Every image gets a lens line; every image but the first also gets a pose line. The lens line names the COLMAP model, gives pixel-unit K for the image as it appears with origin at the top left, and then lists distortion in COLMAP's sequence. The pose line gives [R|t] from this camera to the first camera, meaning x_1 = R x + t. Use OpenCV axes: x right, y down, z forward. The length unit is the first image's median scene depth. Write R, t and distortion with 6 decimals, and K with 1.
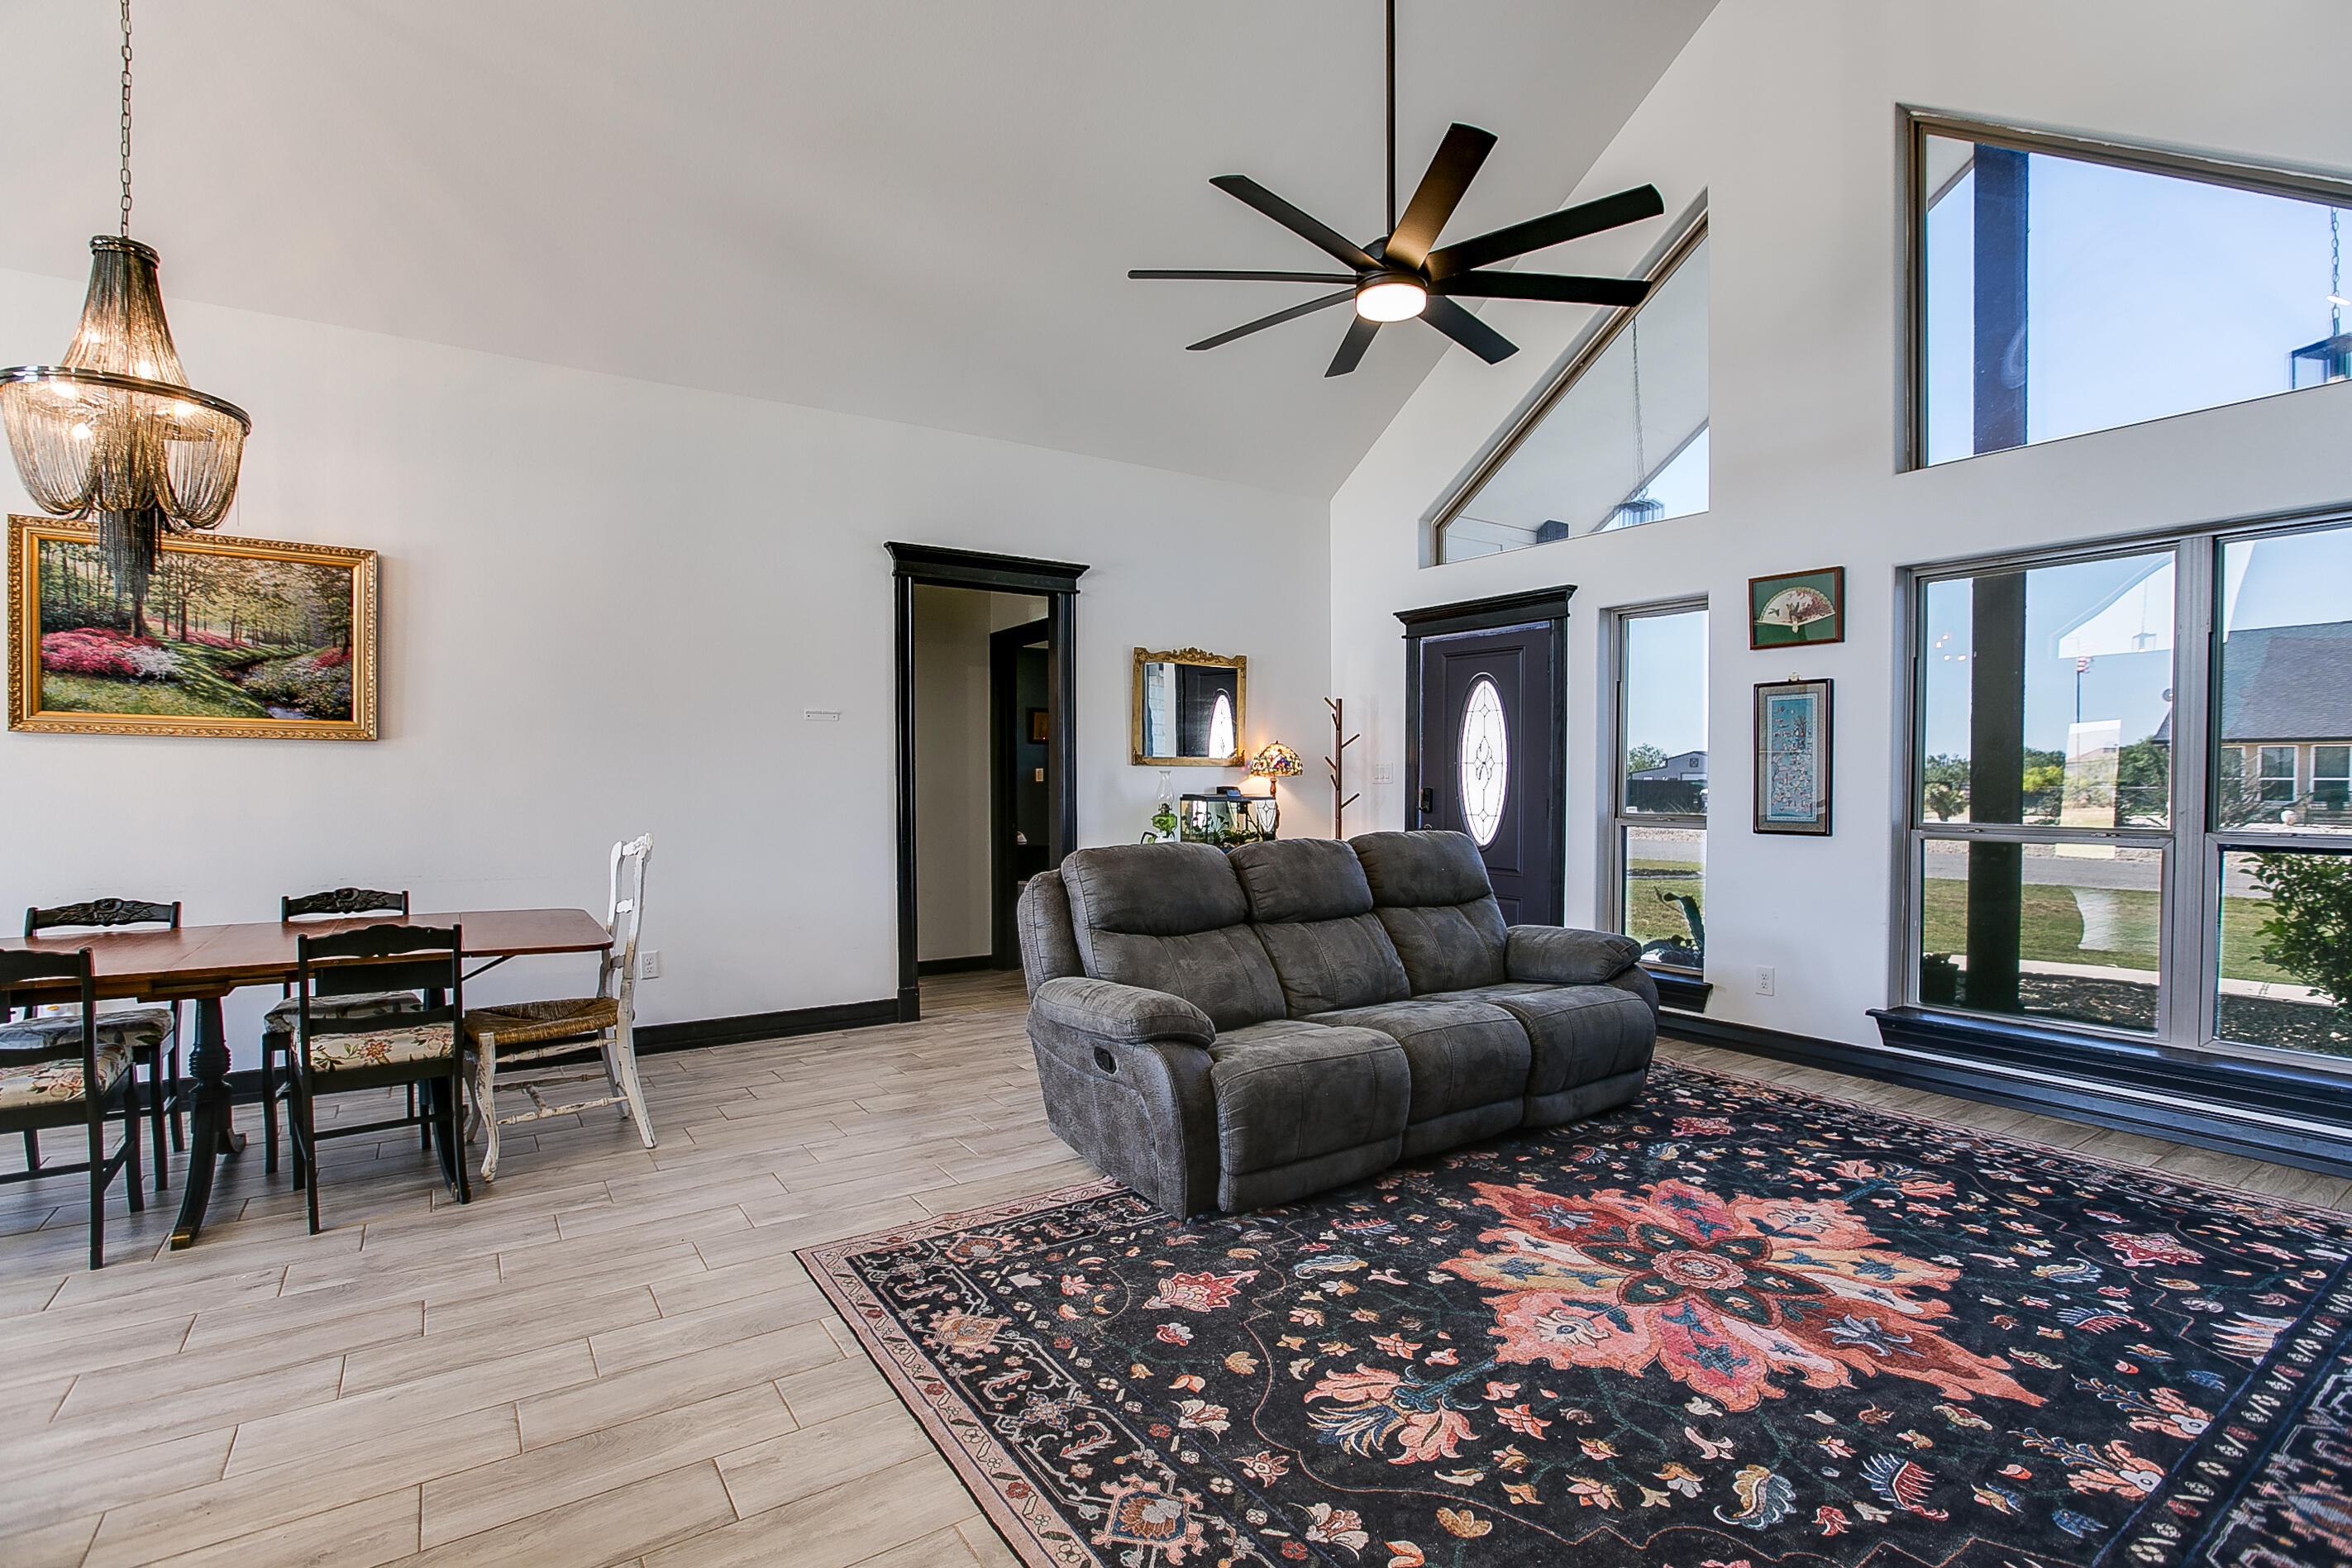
lens RADIAL K [[1102.5, 0, 1171.6], [0, 1102.5, 793.3], [0, 0, 1]] dist [-0.037238, 0.006822]
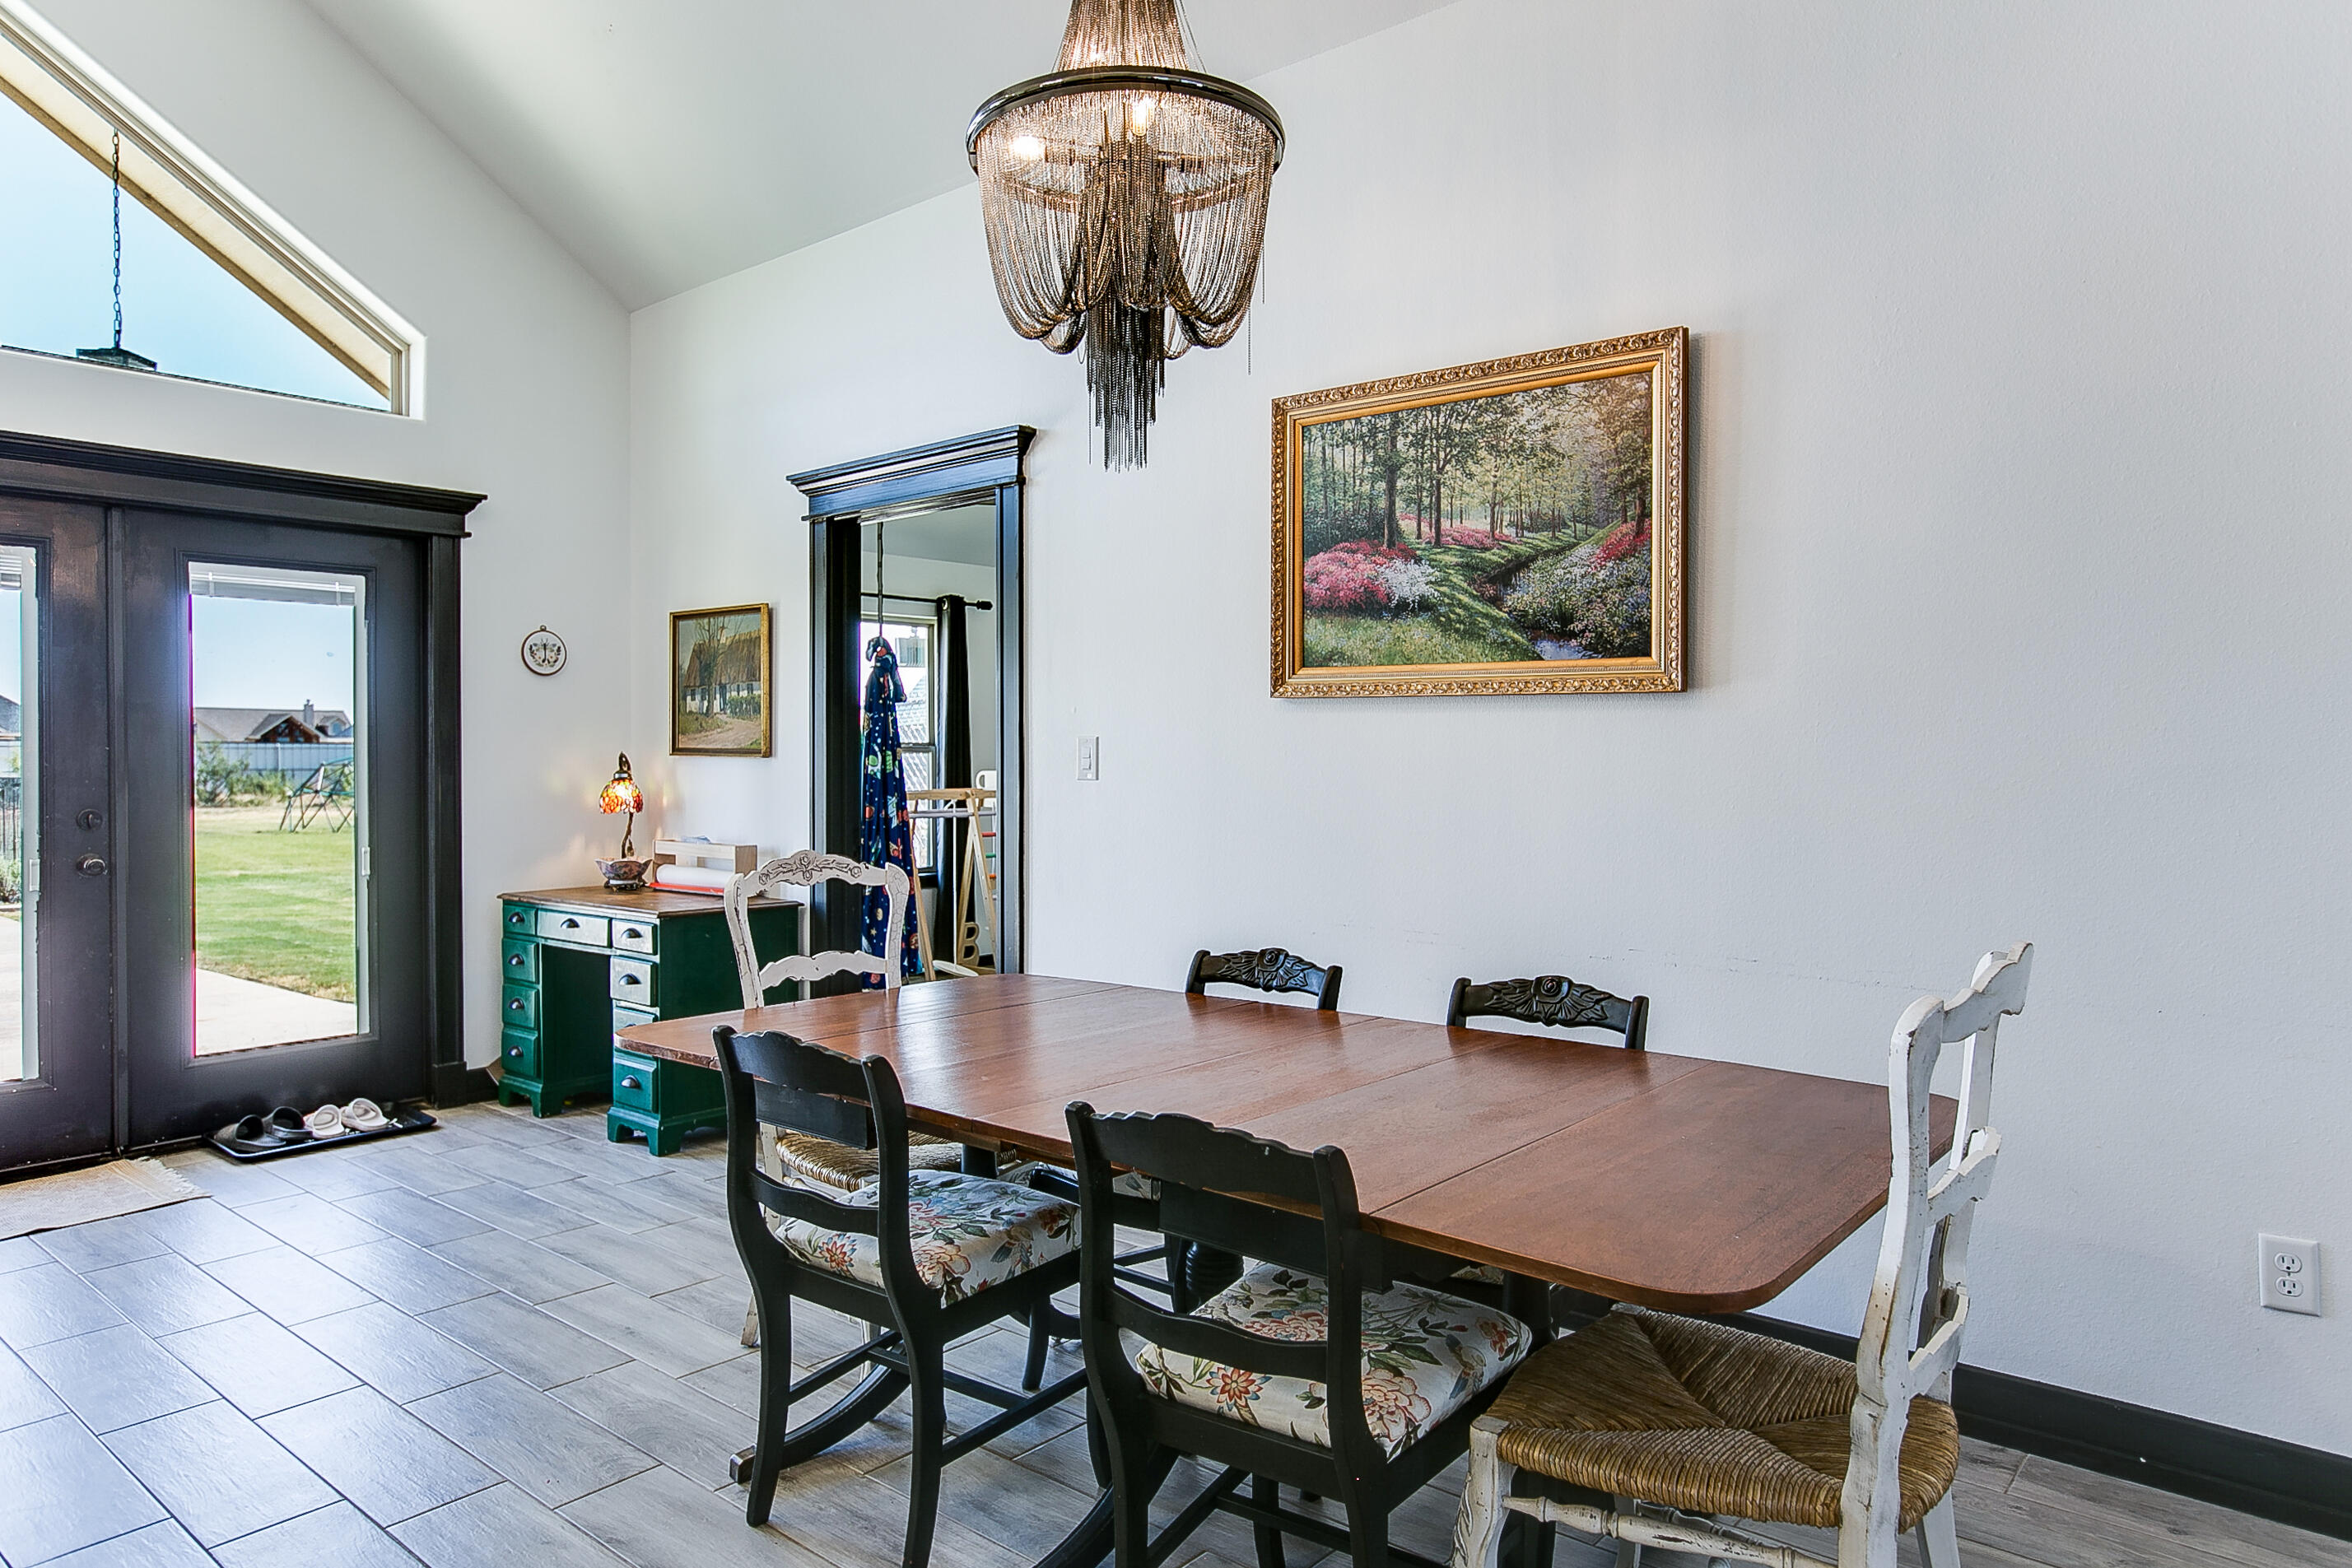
lens RADIAL K [[1490.8, 0, 1181.0], [0, 1490.8, 748.0], [0, 0, 1]] dist [-0.010842, -0.000900]
pose [[0.269448, -0.008304, -0.962979, -0.122621], [-0.016160, 0.999783, -0.013144, -0.009174], [0.962879, 0.019103, 0.269255, 0.622996]]
